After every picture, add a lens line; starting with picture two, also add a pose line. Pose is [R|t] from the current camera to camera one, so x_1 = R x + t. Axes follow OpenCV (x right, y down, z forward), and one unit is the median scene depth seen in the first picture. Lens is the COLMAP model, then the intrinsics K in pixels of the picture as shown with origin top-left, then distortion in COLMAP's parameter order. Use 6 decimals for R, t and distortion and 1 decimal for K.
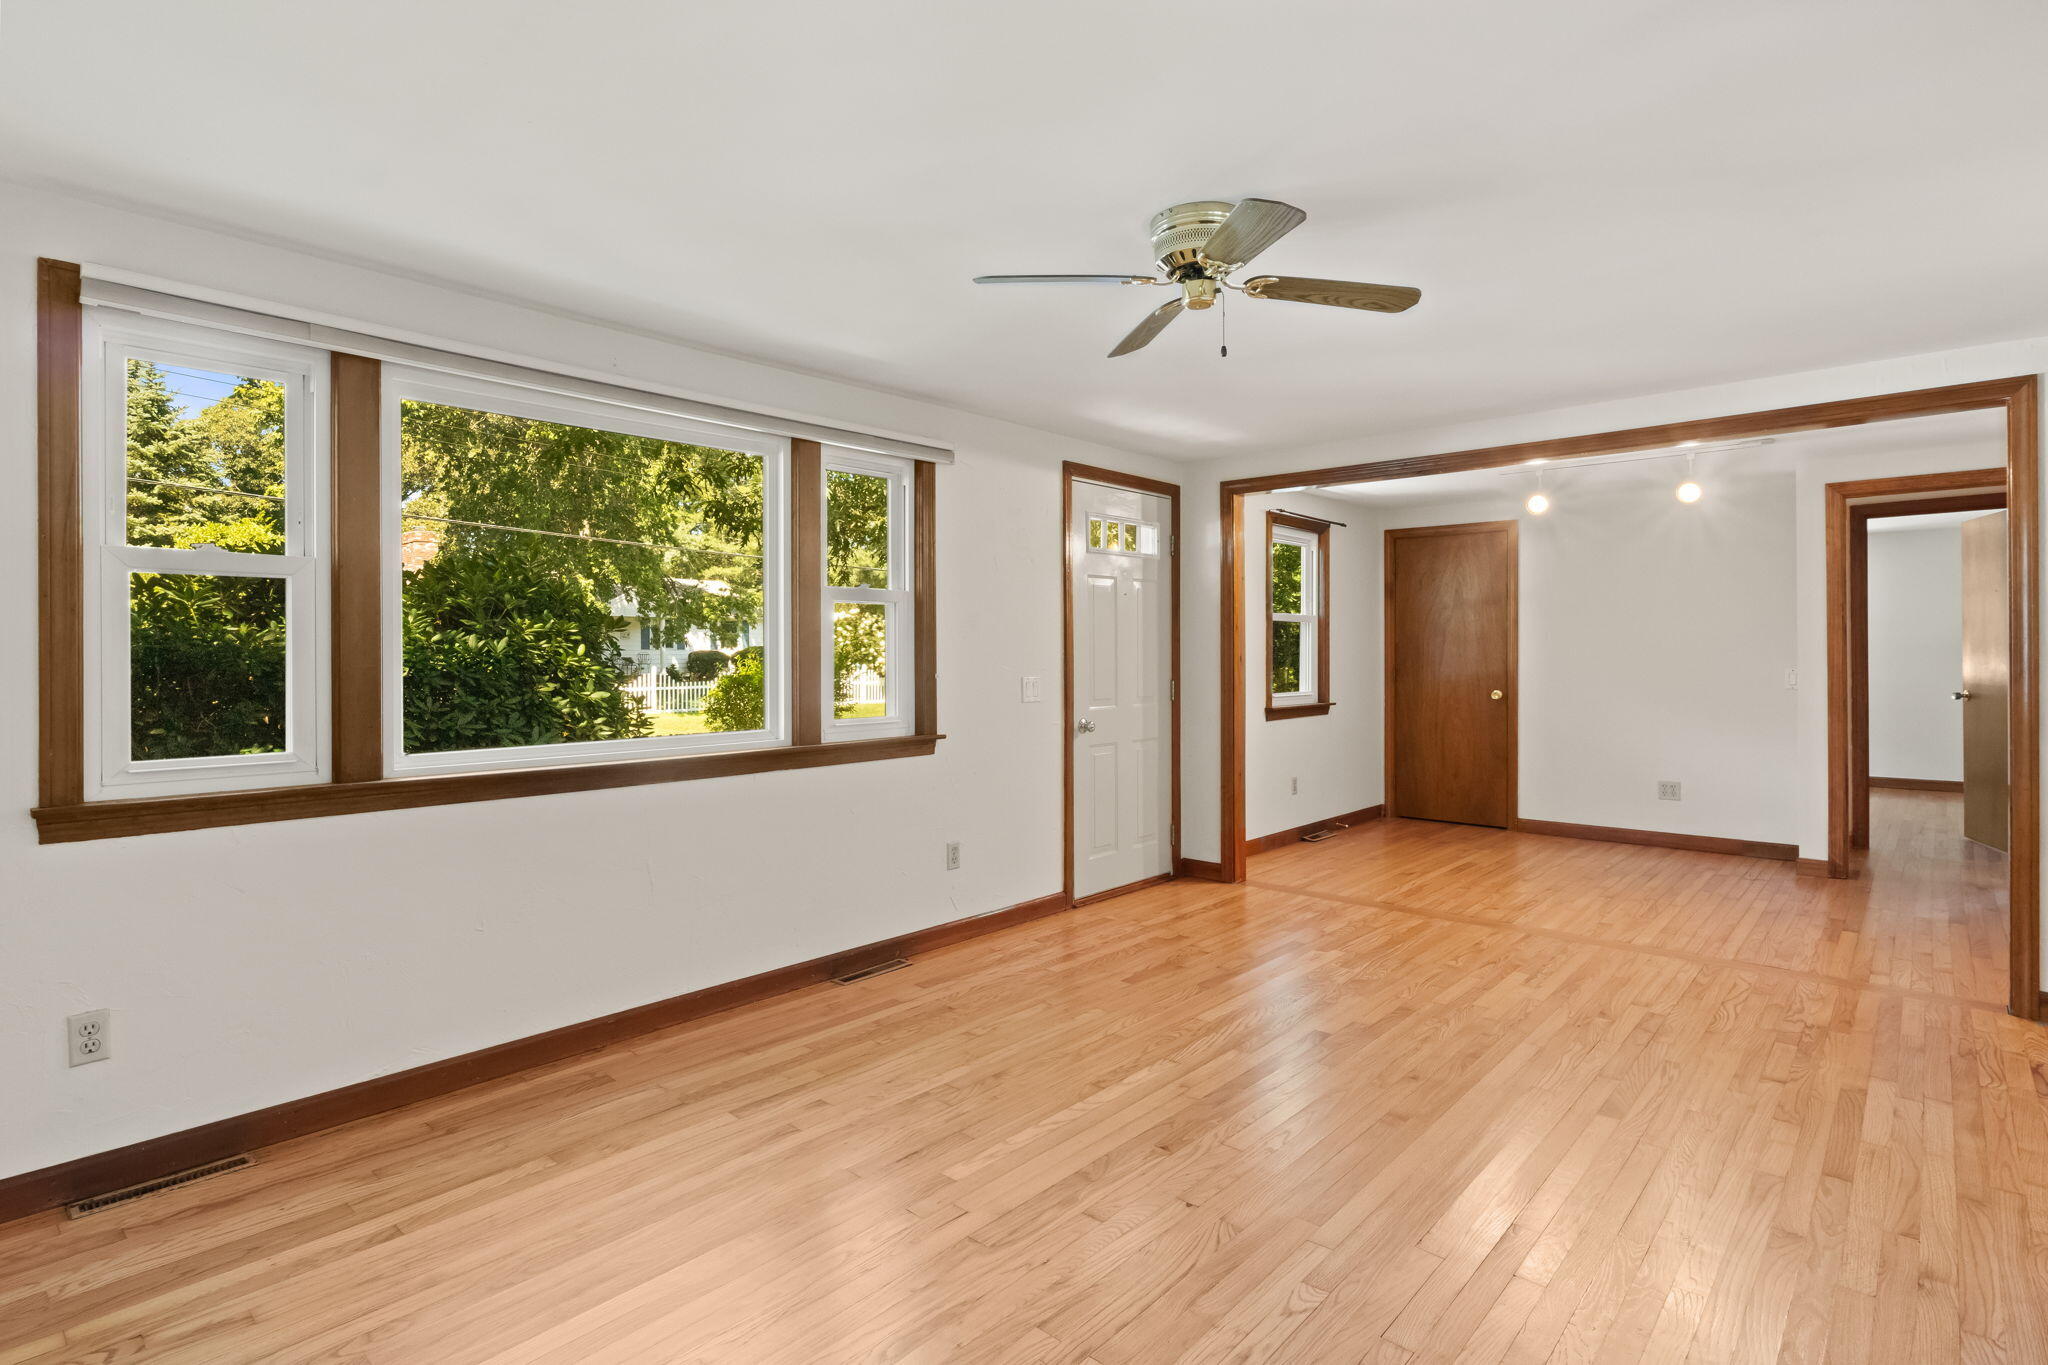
lens RADIAL K [[1017.8, 0, 1023.1], [0, 1017.8, 666.8], [0, 0, 1]] dist [-0.011860, -0.000498]
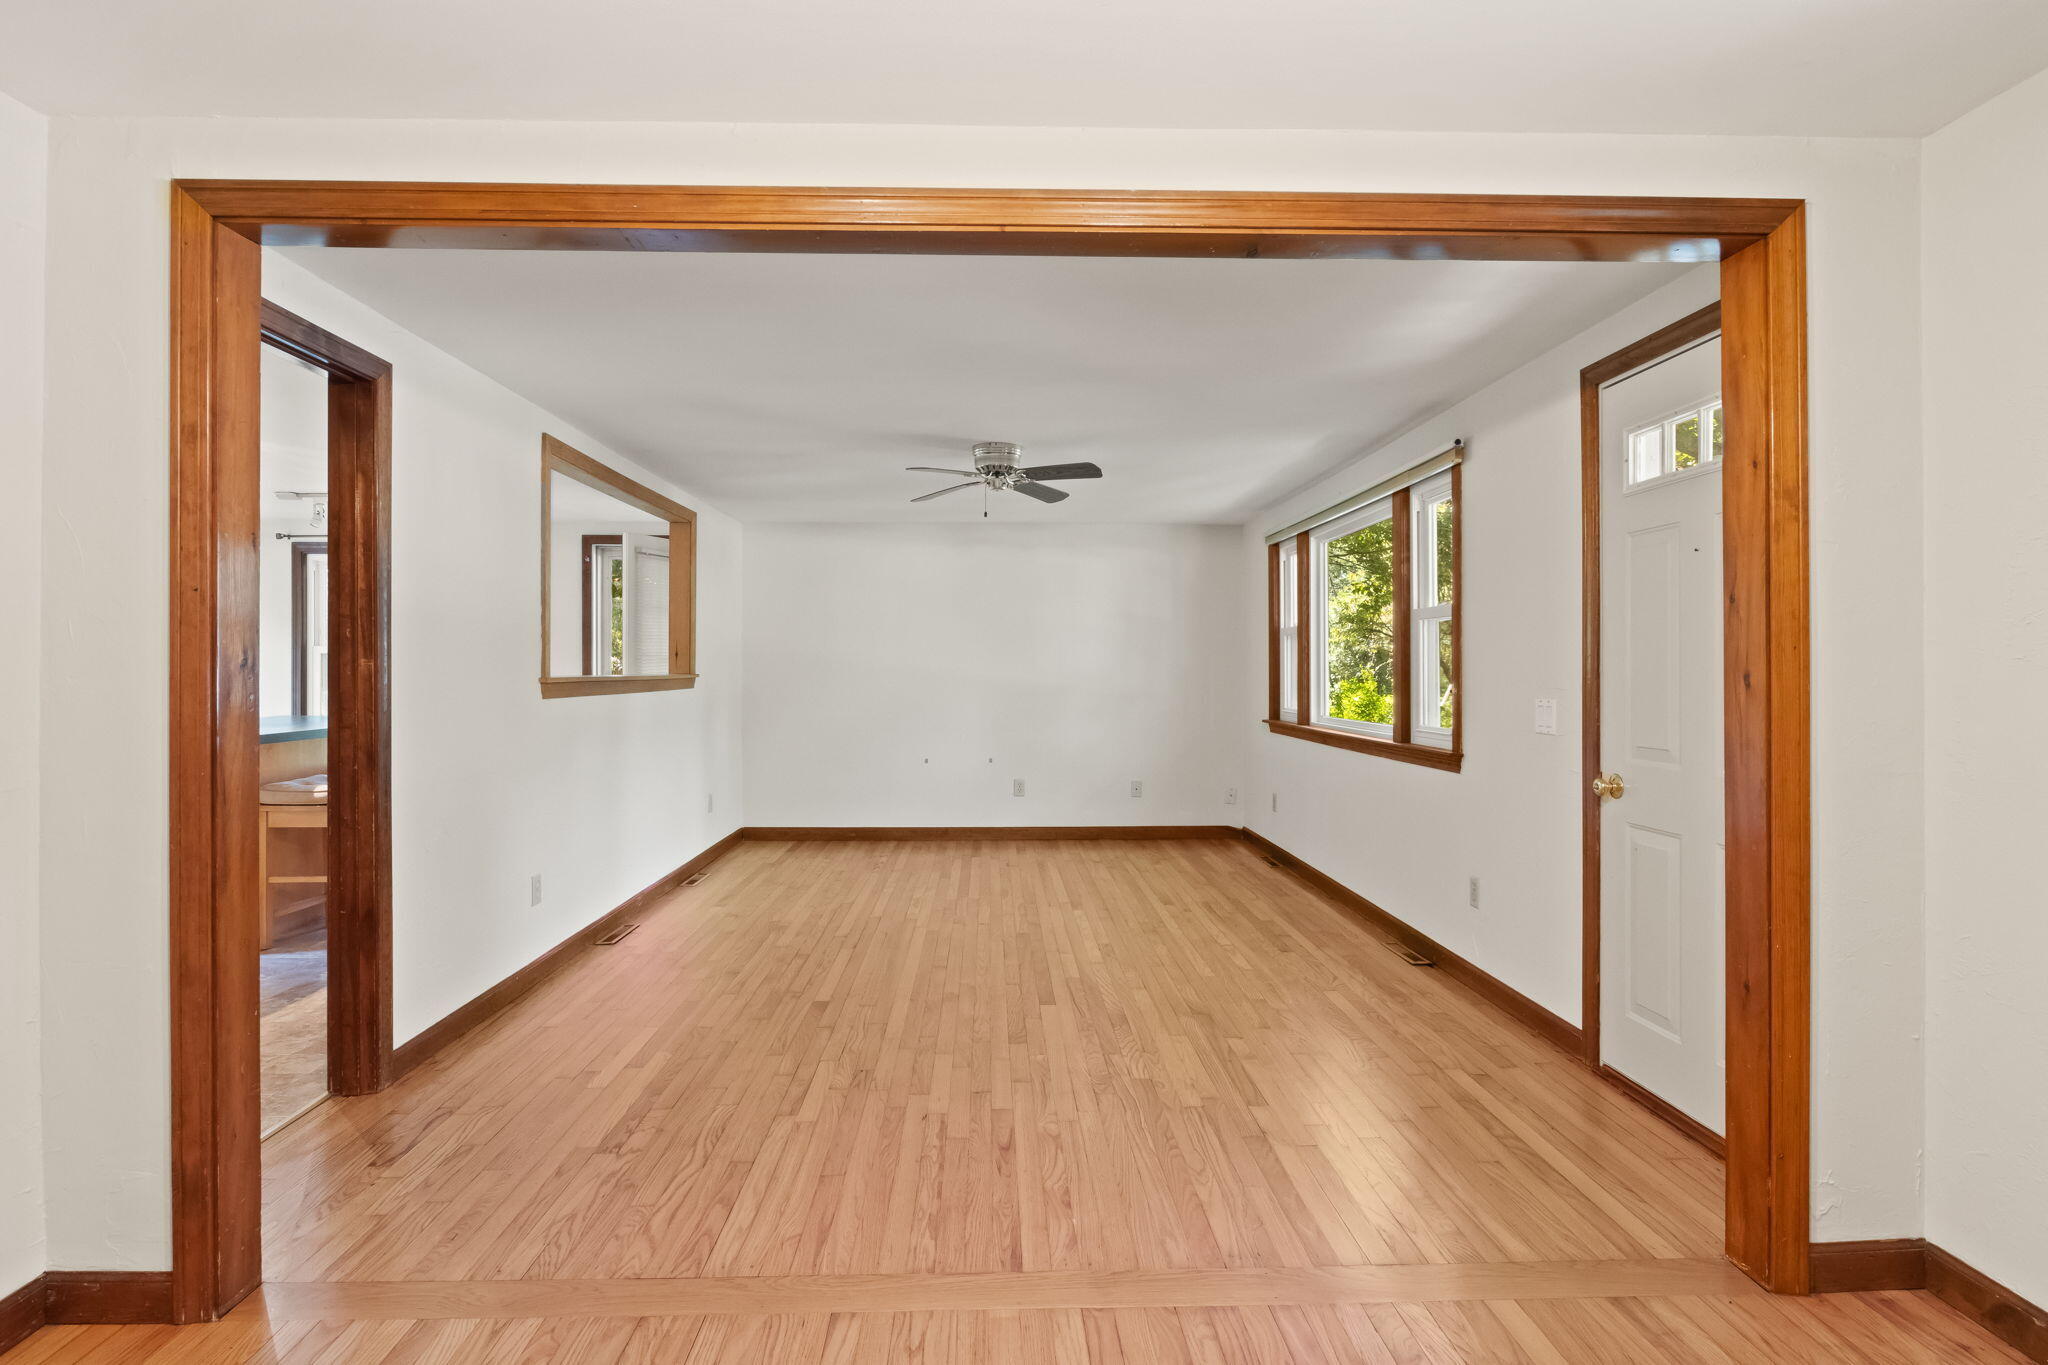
lens RADIAL K [[1017.8, 0, 1019.5], [0, 1017.8, 672.8], [0, 0, 1]] dist [-0.011860, -0.000498]
pose [[-0.720923, 0.007338, -0.692976, 0.990942], [-0.003562, 0.999891, 0.014294, -0.023034], [0.693006, 0.012774, -0.720819, 1.609134]]
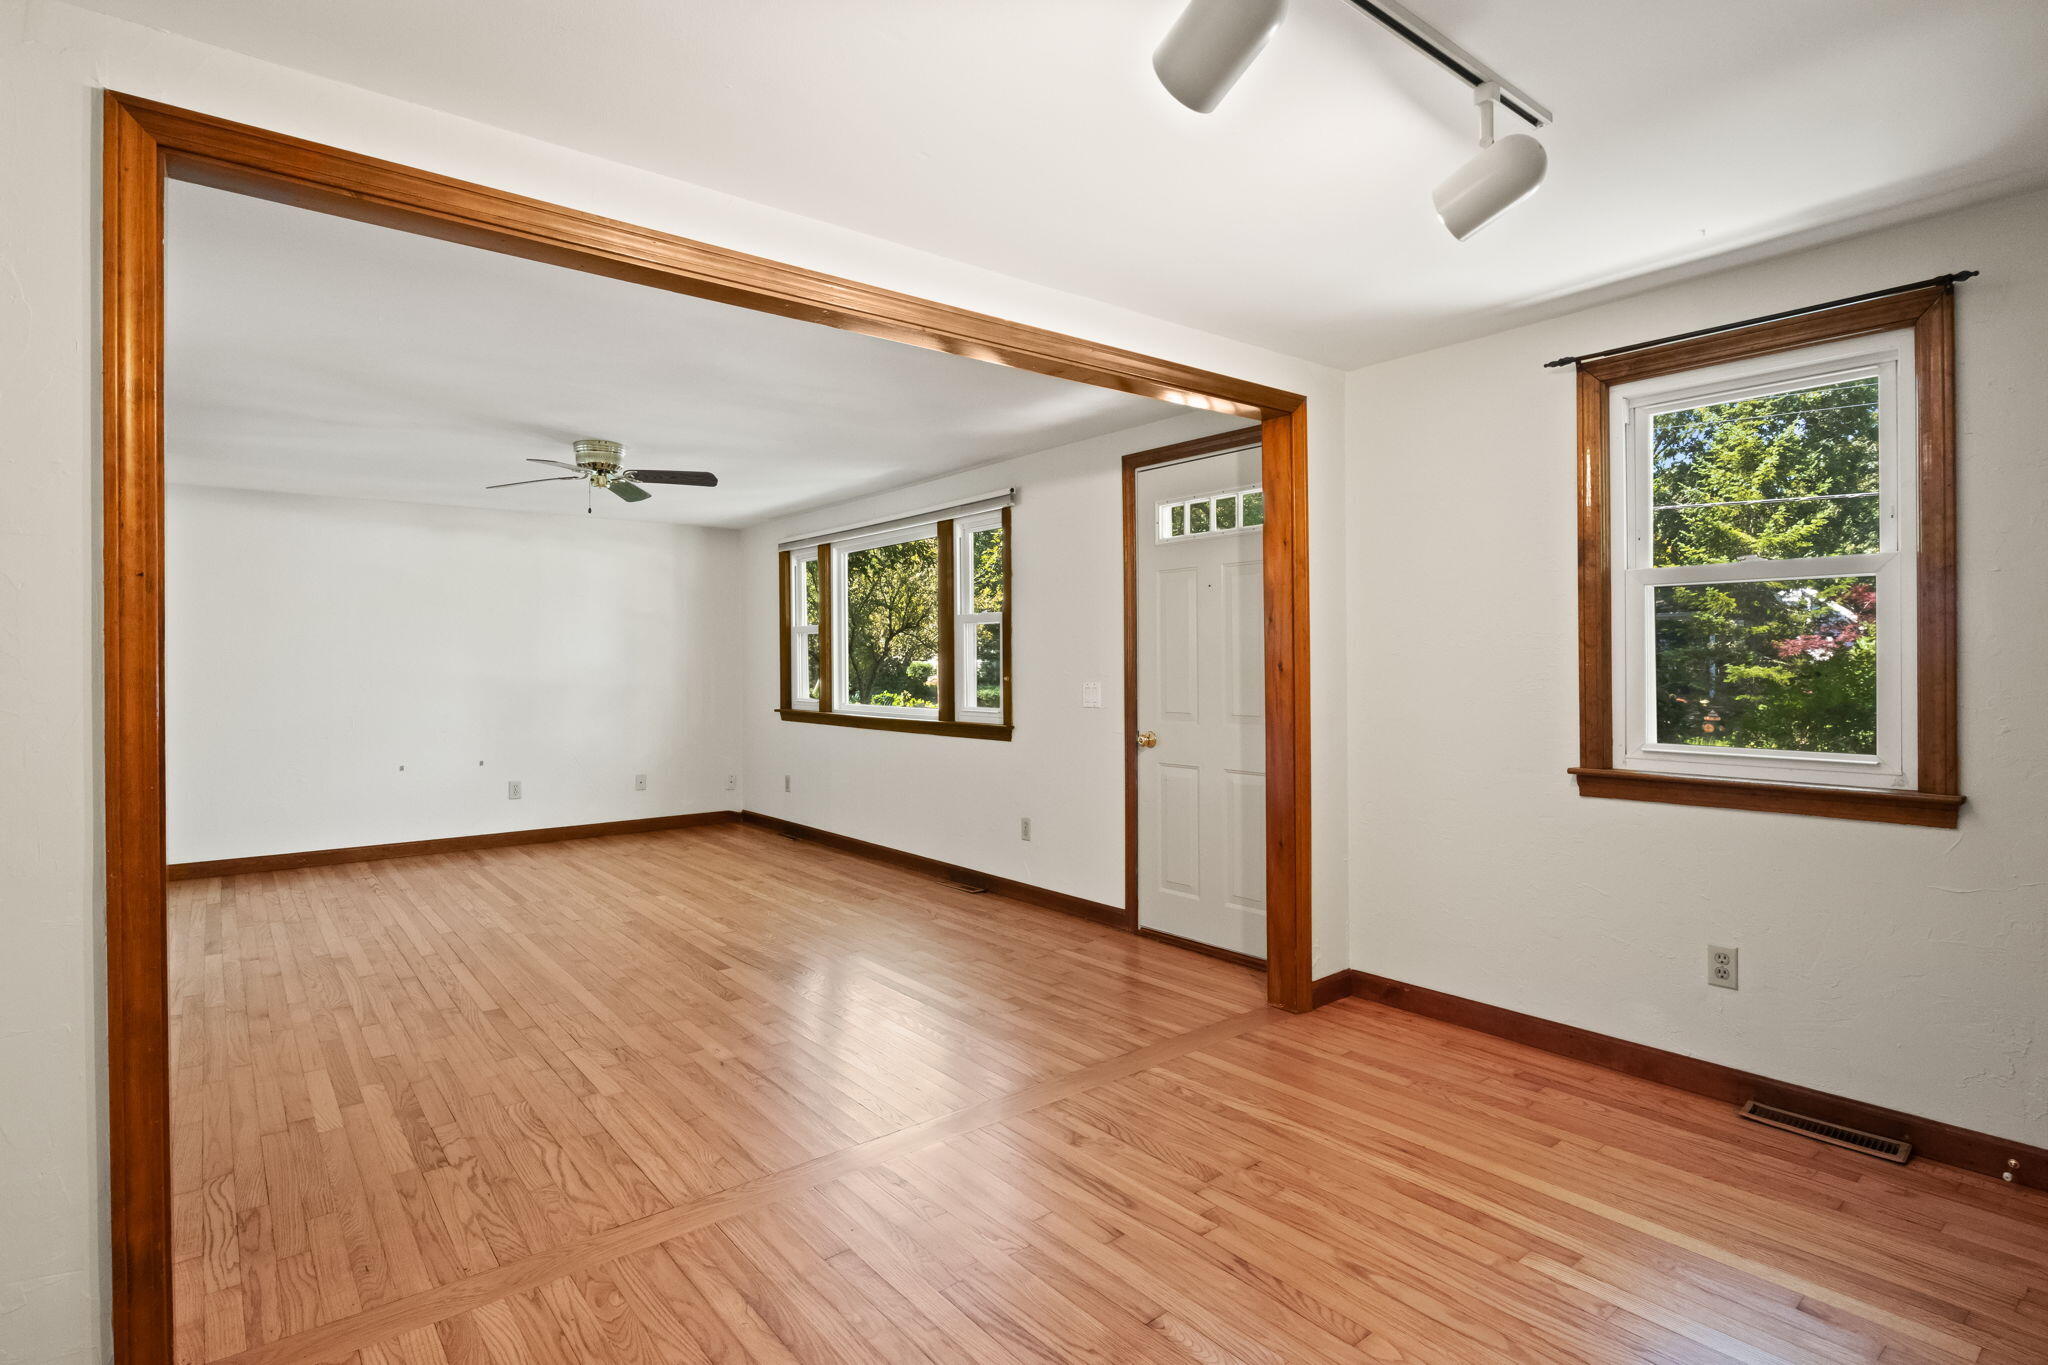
lens RADIAL K [[1017.8, 0, 1024.0], [0, 1017.8, 672.3], [0, 0, 1]] dist [-0.011860, -0.000498]
pose [[-0.159326, 0.015874, -0.987098, 1.312473], [-0.003528, 0.999855, 0.016649, -0.022693], [0.987220, 0.006135, -0.159247, 1.399894]]
